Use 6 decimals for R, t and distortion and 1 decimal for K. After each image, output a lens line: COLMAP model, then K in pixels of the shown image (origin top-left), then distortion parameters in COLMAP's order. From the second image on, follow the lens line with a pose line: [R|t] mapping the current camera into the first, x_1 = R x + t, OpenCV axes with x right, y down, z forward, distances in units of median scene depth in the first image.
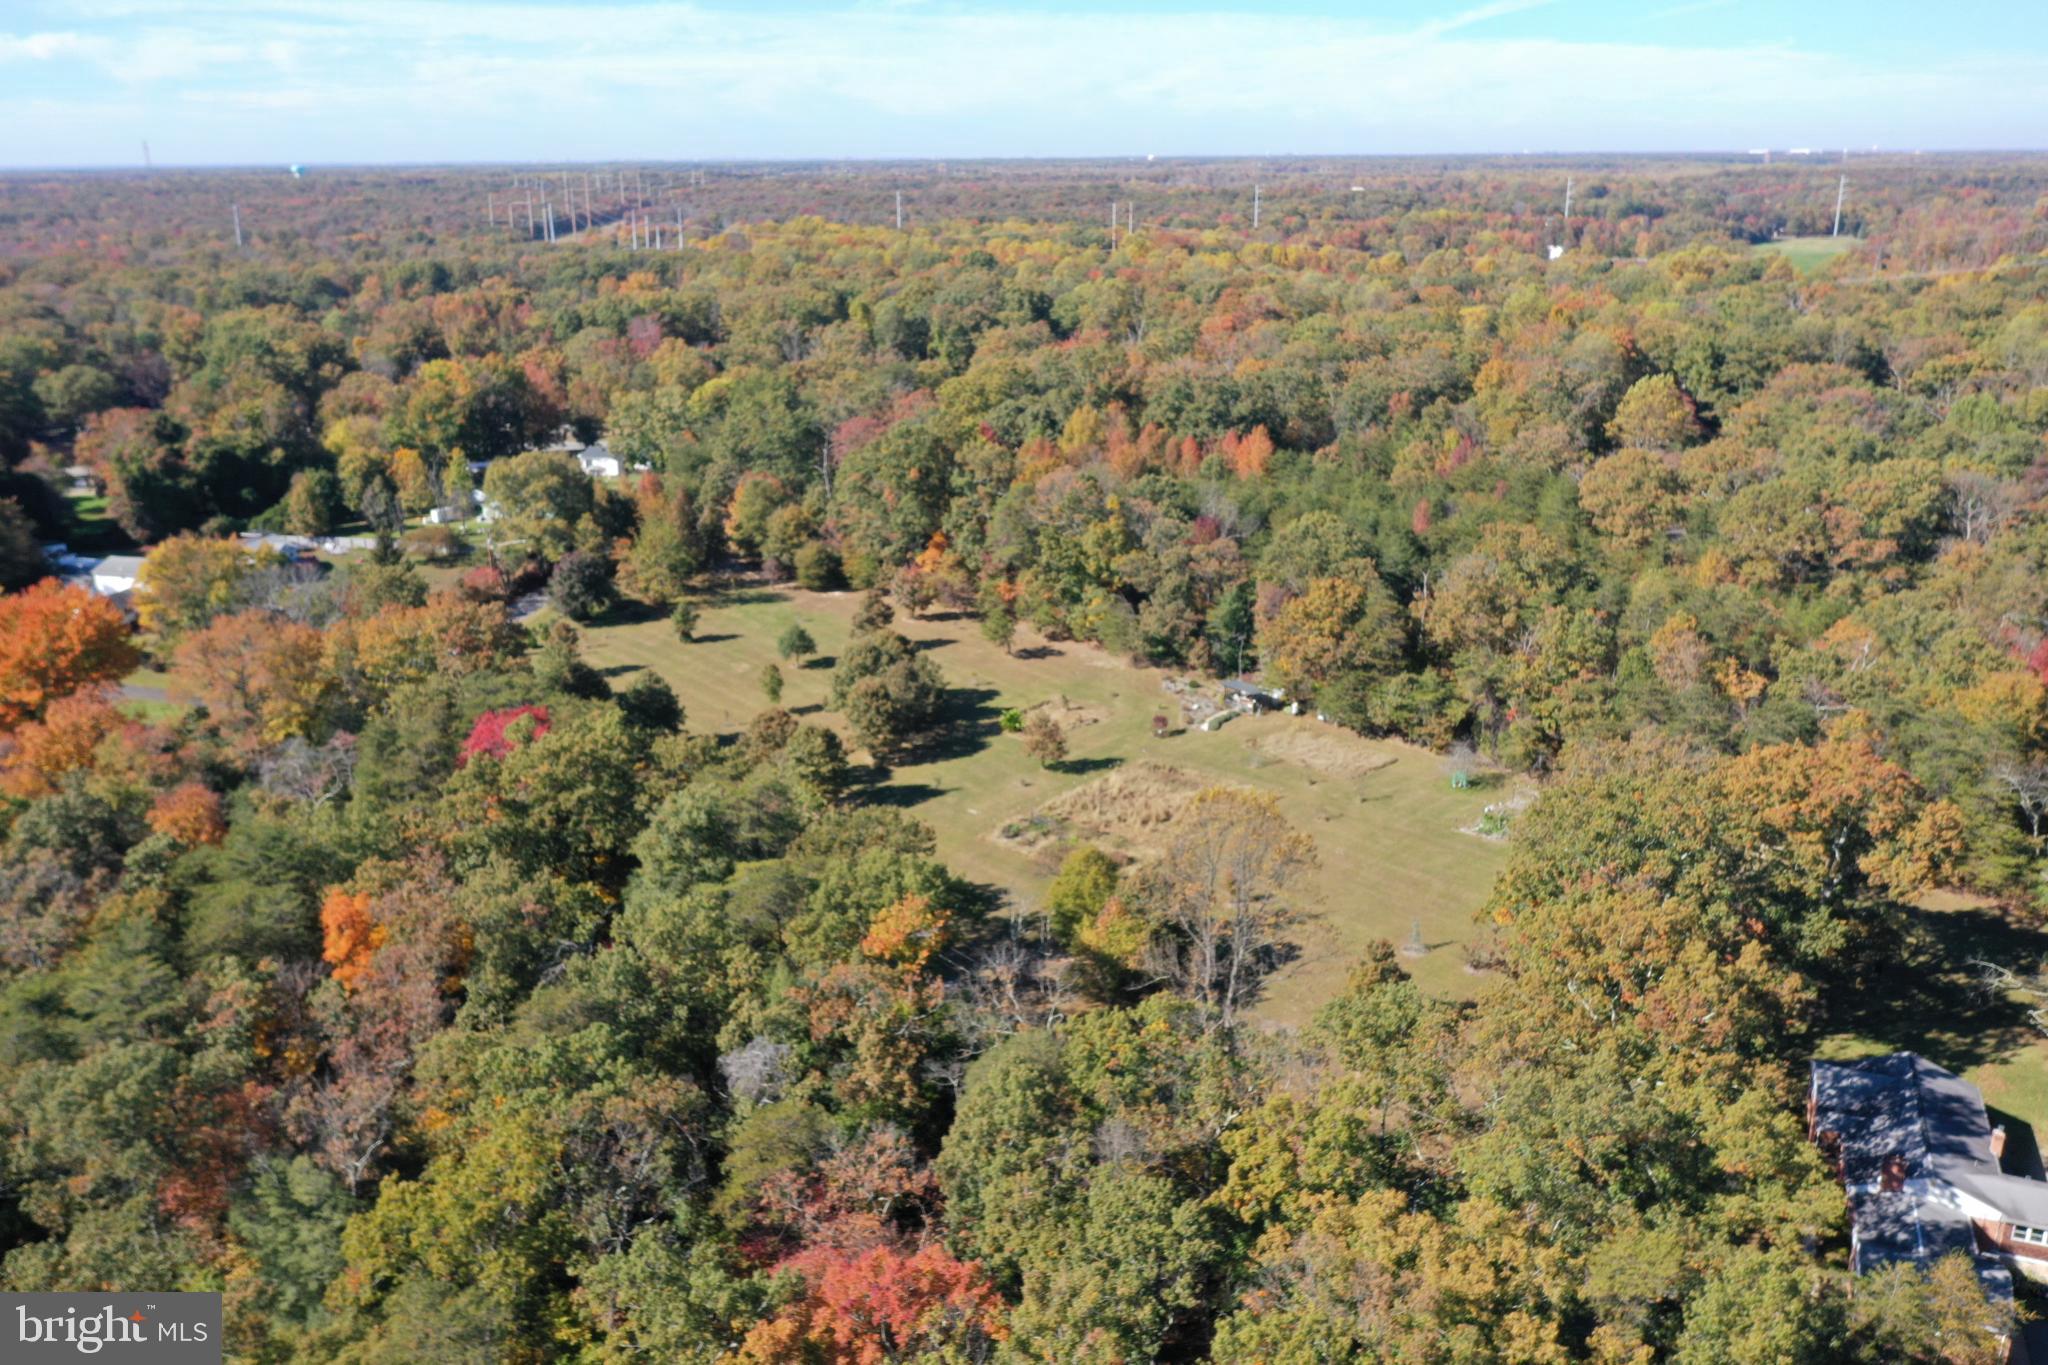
lens RADIAL K [[1665.6, 0, 1020.3], [0, 1665.6, 697.1], [0, 0, 1]] dist [-0.004763, 0.007560]
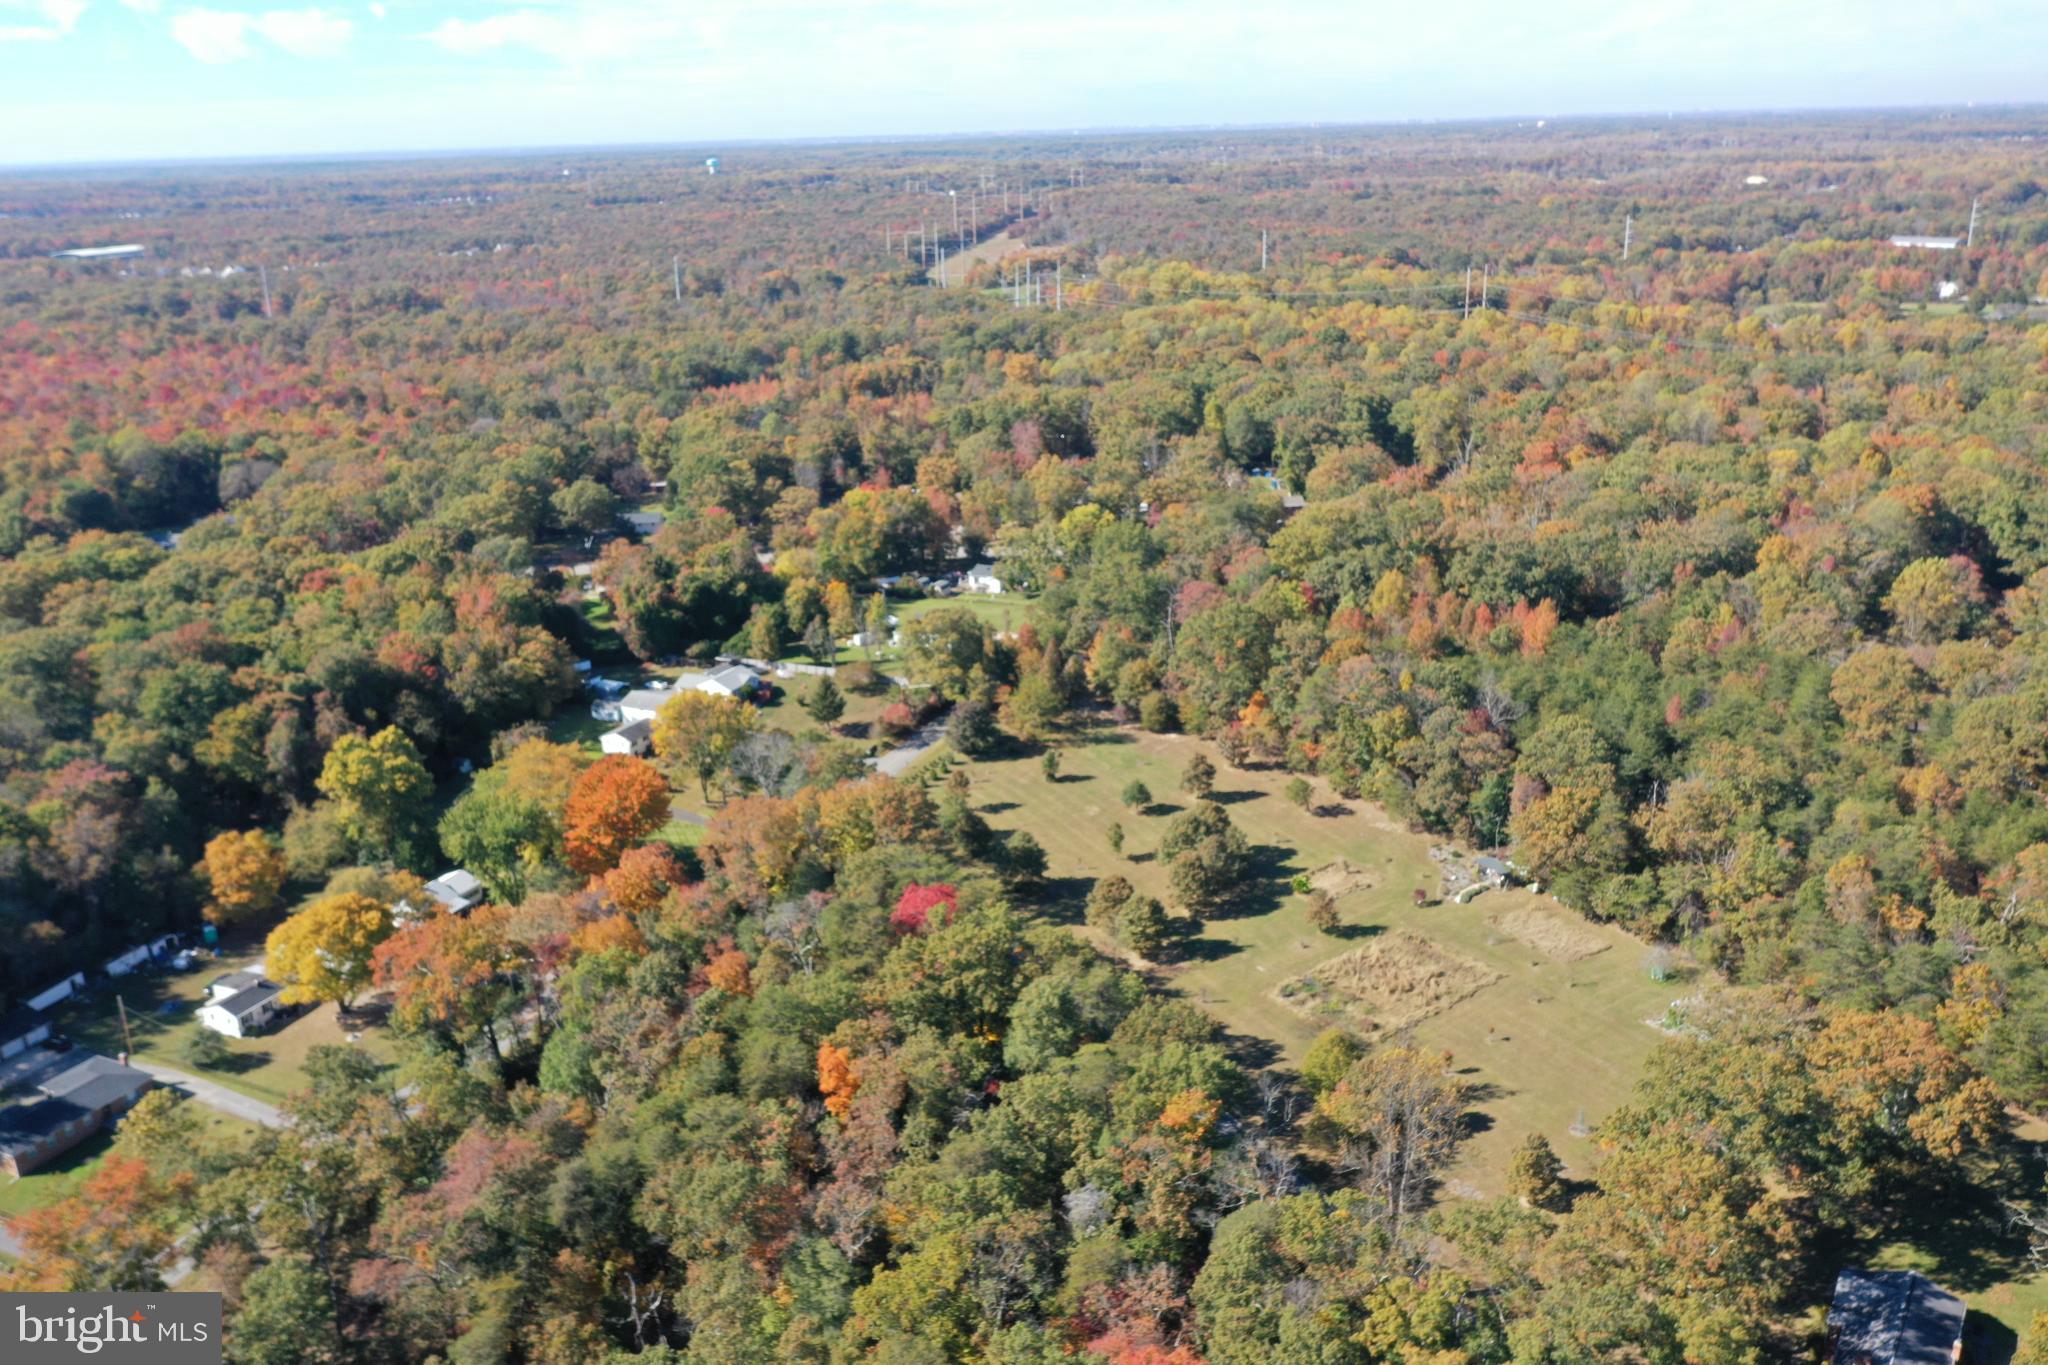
lens RADIAL K [[1665.6, 0, 1016.1], [0, 1665.6, 677.2], [0, 0, 1]] dist [-0.004763, 0.007560]
pose [[0.976181, 0.046958, -0.211816, 0.039670], [-0.045129, 0.998890, 0.013466, -0.134083], [0.212213, -0.003587, 0.977217, -0.254029]]
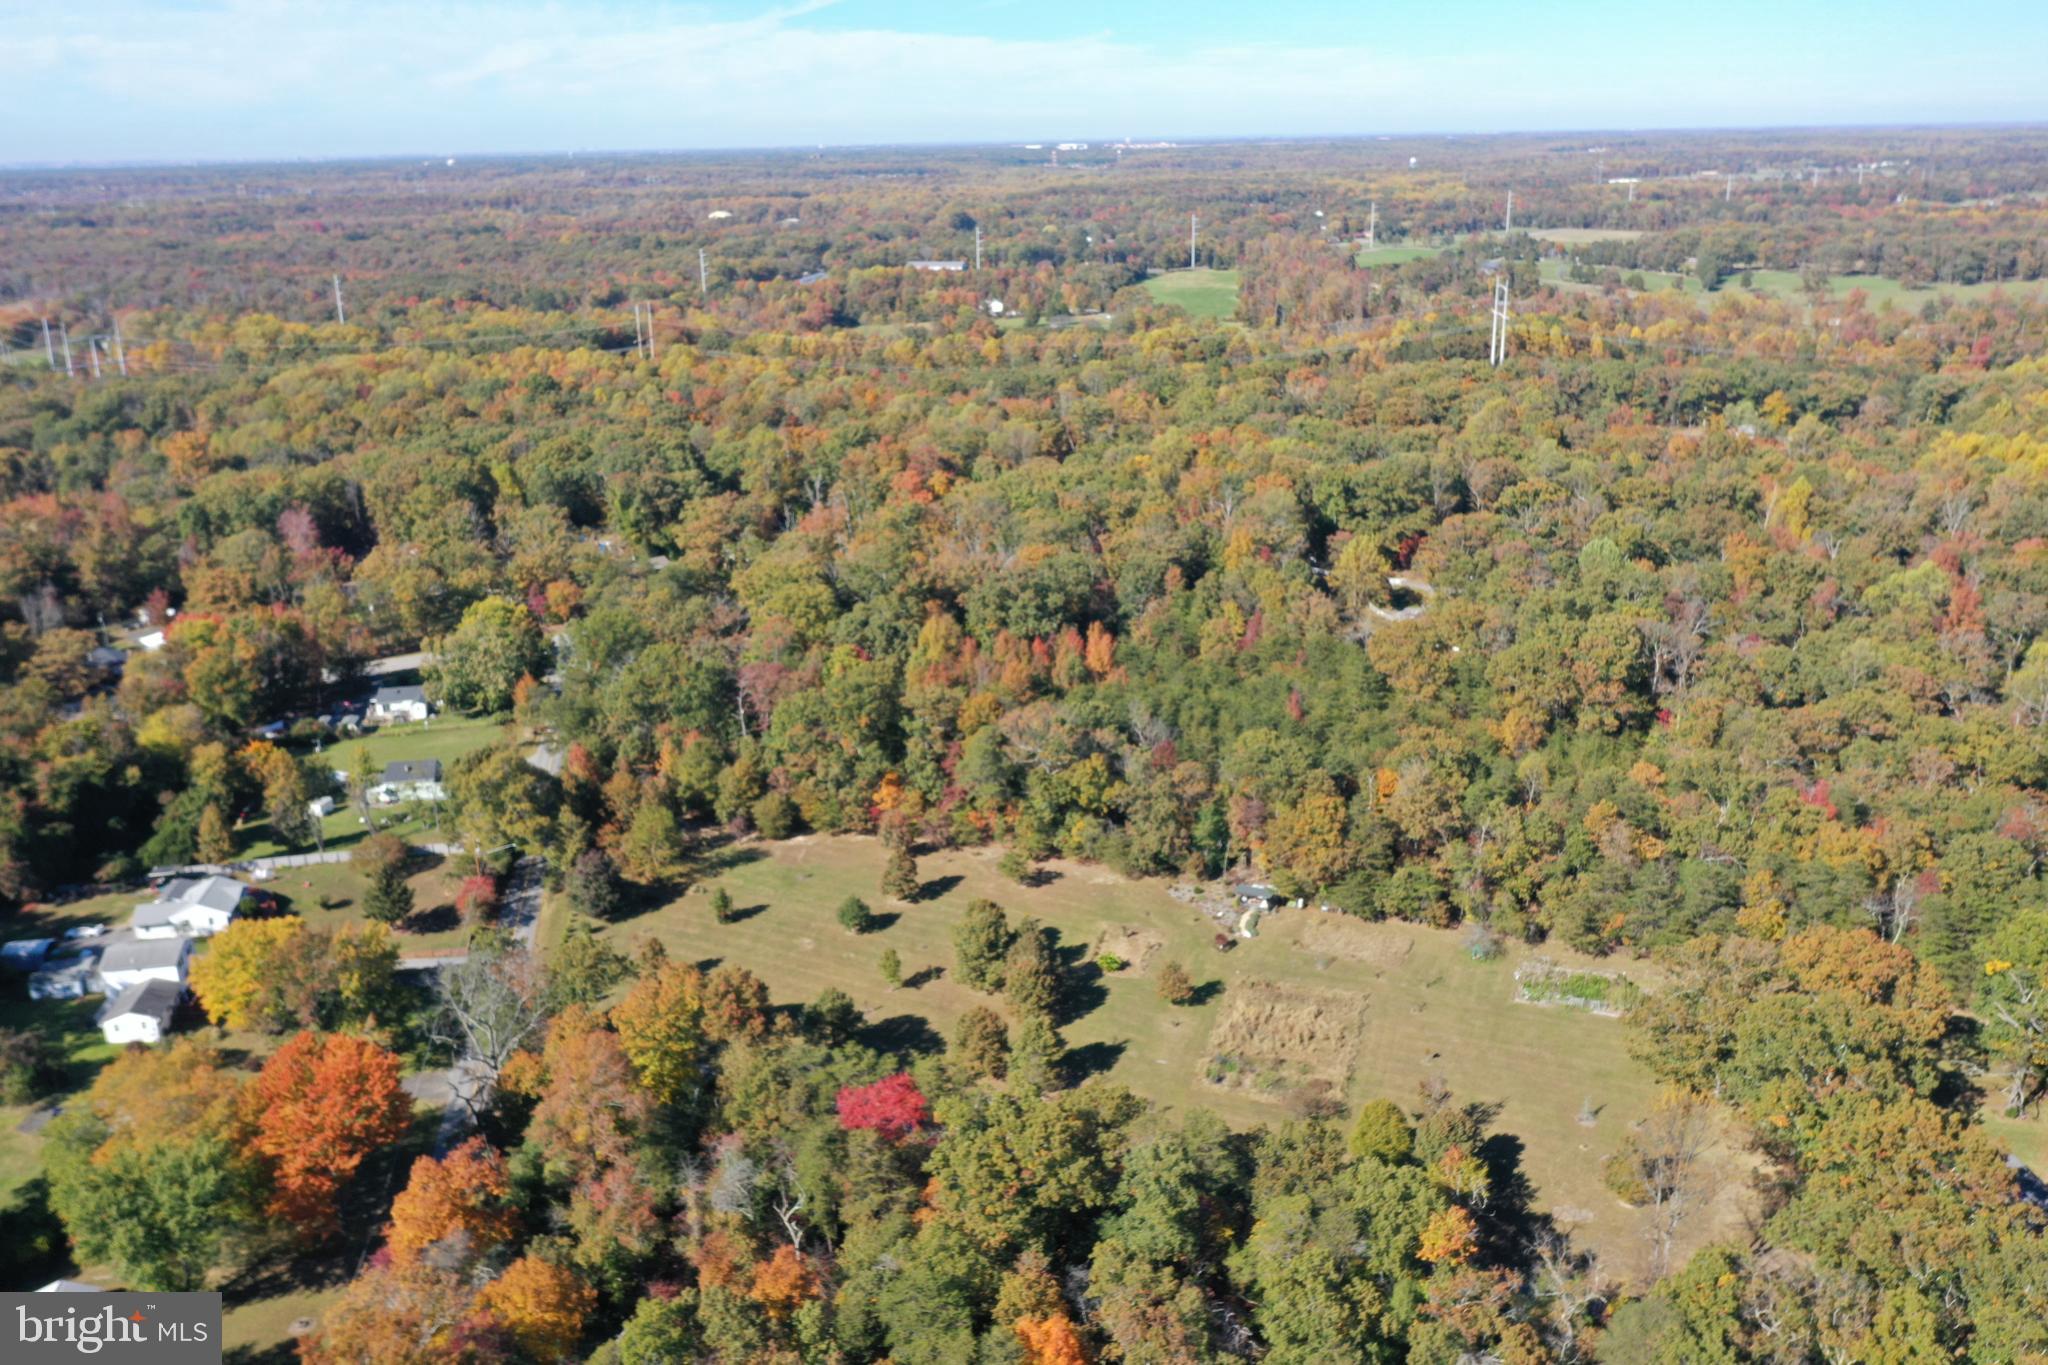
lens RADIAL K [[1665.6, 0, 1026.9], [0, 1665.6, 687.0], [0, 0, 1]] dist [-0.004763, 0.007560]
pose [[0.919183, -0.135861, 0.369655, -0.416199], [0.136026, 0.990370, 0.025752, -0.192790], [-0.369594, 0.026612, 0.928812, -0.070370]]
